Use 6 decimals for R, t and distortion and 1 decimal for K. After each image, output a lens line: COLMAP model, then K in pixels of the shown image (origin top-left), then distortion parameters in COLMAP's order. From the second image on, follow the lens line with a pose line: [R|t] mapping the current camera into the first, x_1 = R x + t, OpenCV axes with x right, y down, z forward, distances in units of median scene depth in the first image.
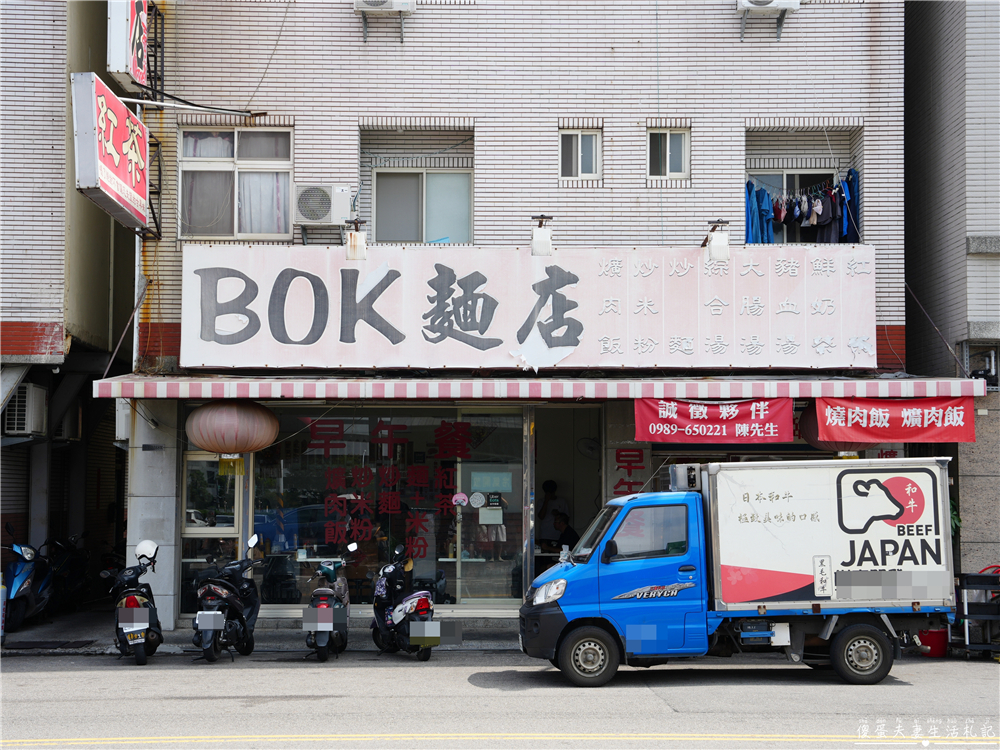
lens RADIAL K [[1510.3, 0, 500.0], [0, 1510.3, 375.0], [0, 0, 1]] dist [0.128525, -0.039455]
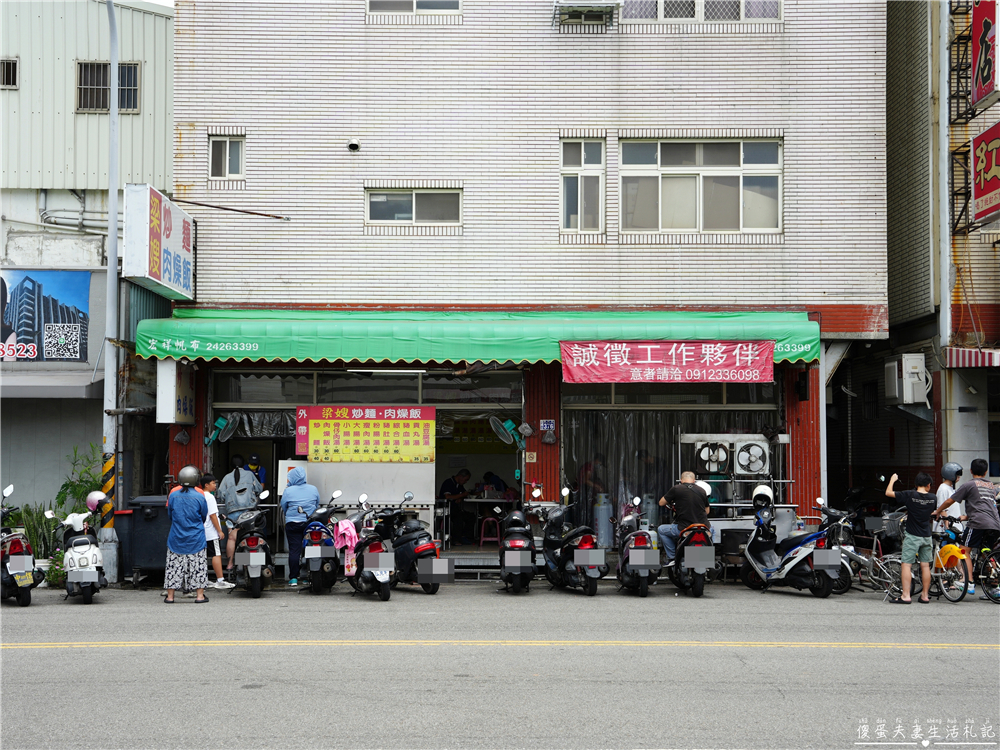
lens RADIAL K [[1263.6, 0, 500.0], [0, 1263.6, 375.0], [0, 0, 1]] dist [0.011951, 0.008507]
pose [[0.999890, -0.007384, -0.012855, -0.576161], [0.007683, 0.999699, 0.023307, -0.004809], [0.012679, -0.023404, 0.999646, 0.006185]]
